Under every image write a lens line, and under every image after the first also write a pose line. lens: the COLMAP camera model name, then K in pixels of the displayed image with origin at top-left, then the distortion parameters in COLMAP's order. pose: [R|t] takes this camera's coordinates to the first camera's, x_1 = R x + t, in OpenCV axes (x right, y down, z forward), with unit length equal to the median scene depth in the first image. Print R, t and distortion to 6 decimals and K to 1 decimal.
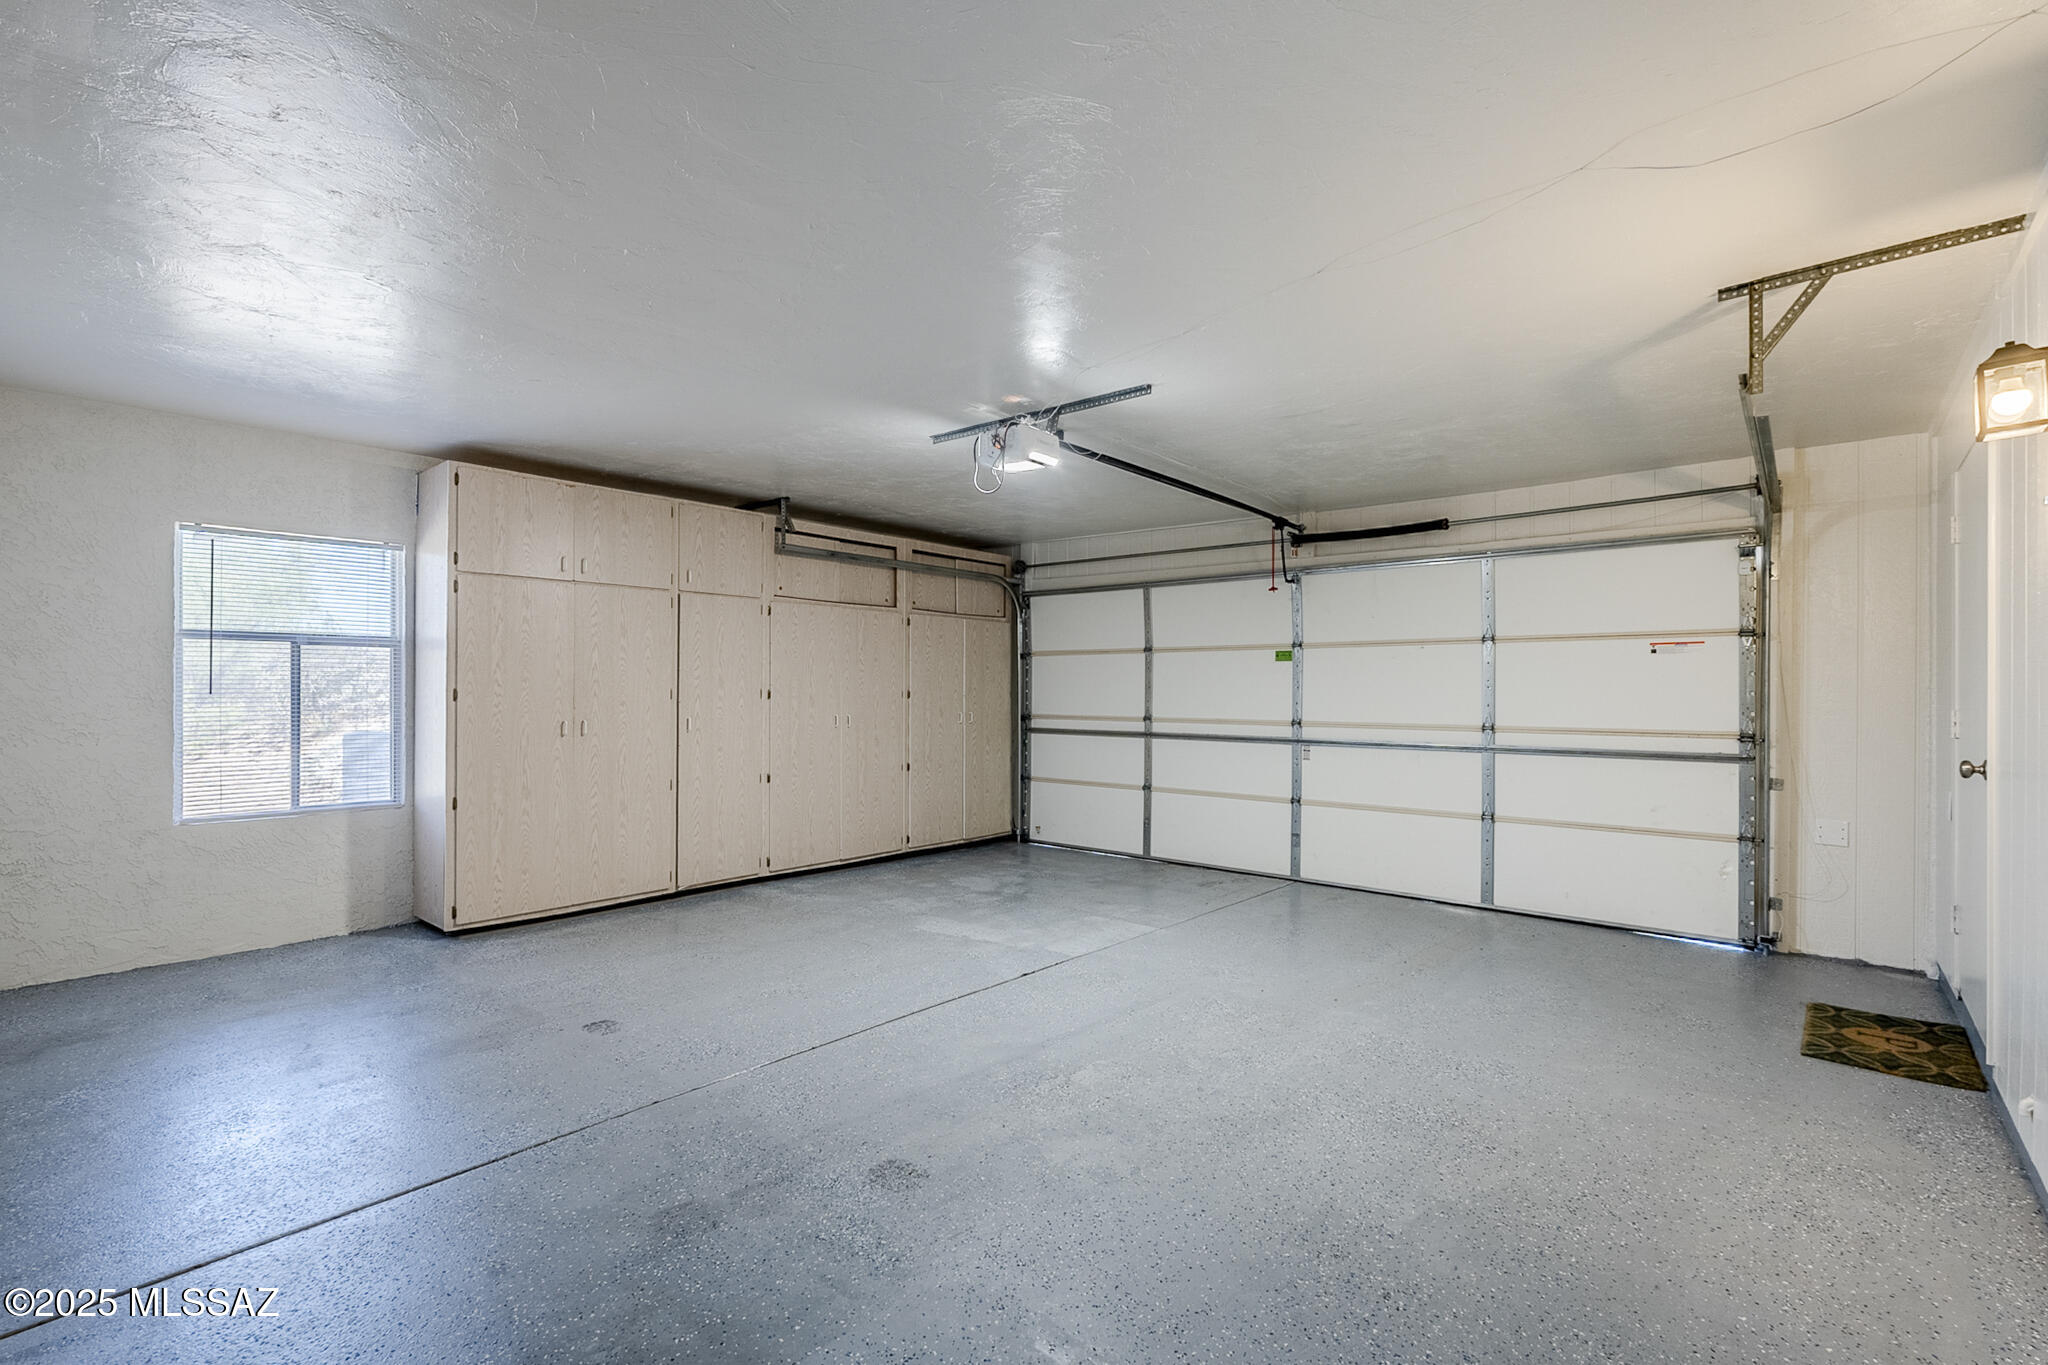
lens RADIAL K [[932.8, 0, 1024.6], [0, 932.8, 690.1], [0, 0, 1]] dist [-0.005117, 0.000738]
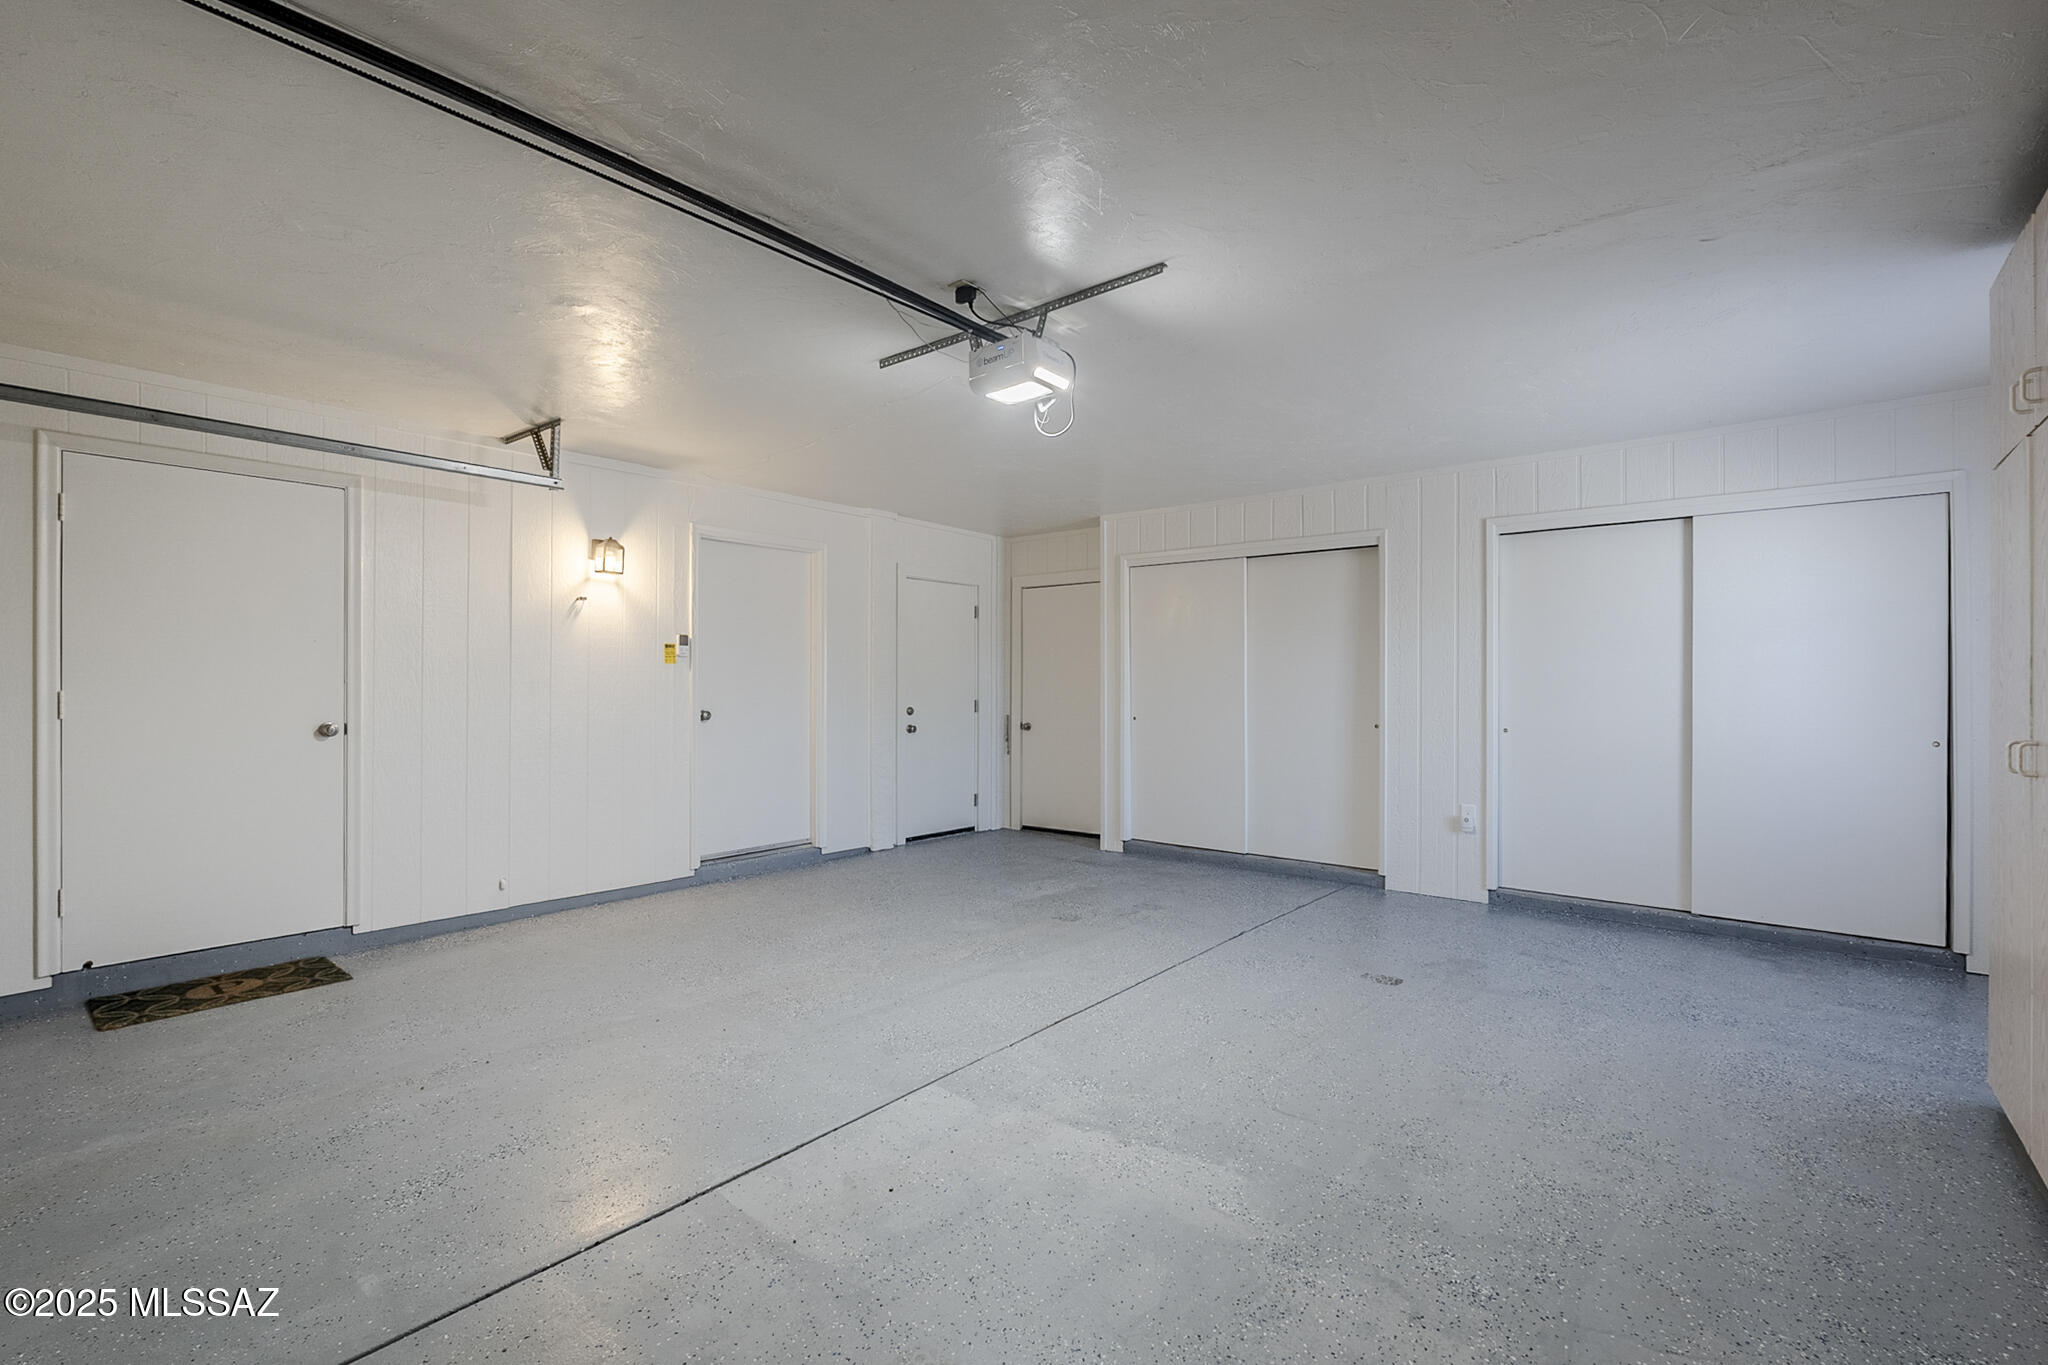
lens RADIAL K [[932.8, 0, 1022.6], [0, 932.8, 685.5], [0, 0, 1]] dist [-0.005117, 0.000738]
pose [[-0.999639, -0.006533, -0.026044, 0.010597], [-0.006429, 0.999971, -0.004071, 0.014000], [0.026070, -0.003902, -0.999653, 1.905740]]
